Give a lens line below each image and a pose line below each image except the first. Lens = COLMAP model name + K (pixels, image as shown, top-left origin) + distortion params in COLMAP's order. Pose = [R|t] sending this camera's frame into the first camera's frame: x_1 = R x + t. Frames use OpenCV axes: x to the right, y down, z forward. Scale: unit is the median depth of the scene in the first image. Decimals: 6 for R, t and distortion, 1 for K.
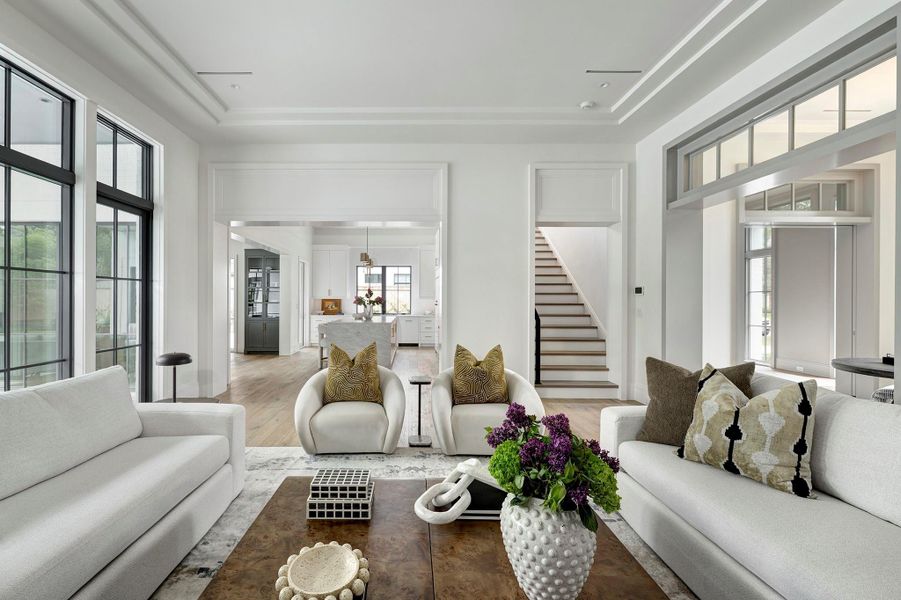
lens RADIAL K [[390.4, 0, 406.0], [0, 390.4, 302.0], [0, 0, 1]] dist [0.002637, -0.000268]
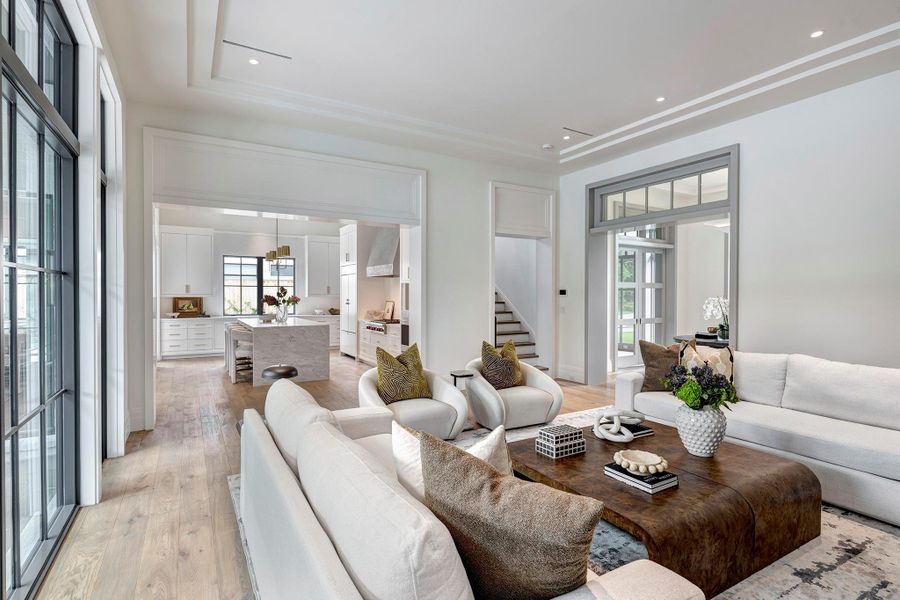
lens RADIAL K [[452.8, 0, 450.0], [0, 452.8, 300.0], [0, 0, 1]] dist [-0.001470, -0.000161]
pose [[0.857844, -0.007927, 0.513849, -0.472201], [0.003806, 0.999952, 0.009072, -0.018844], [-0.513896, -0.005827, 0.857833, -0.081943]]
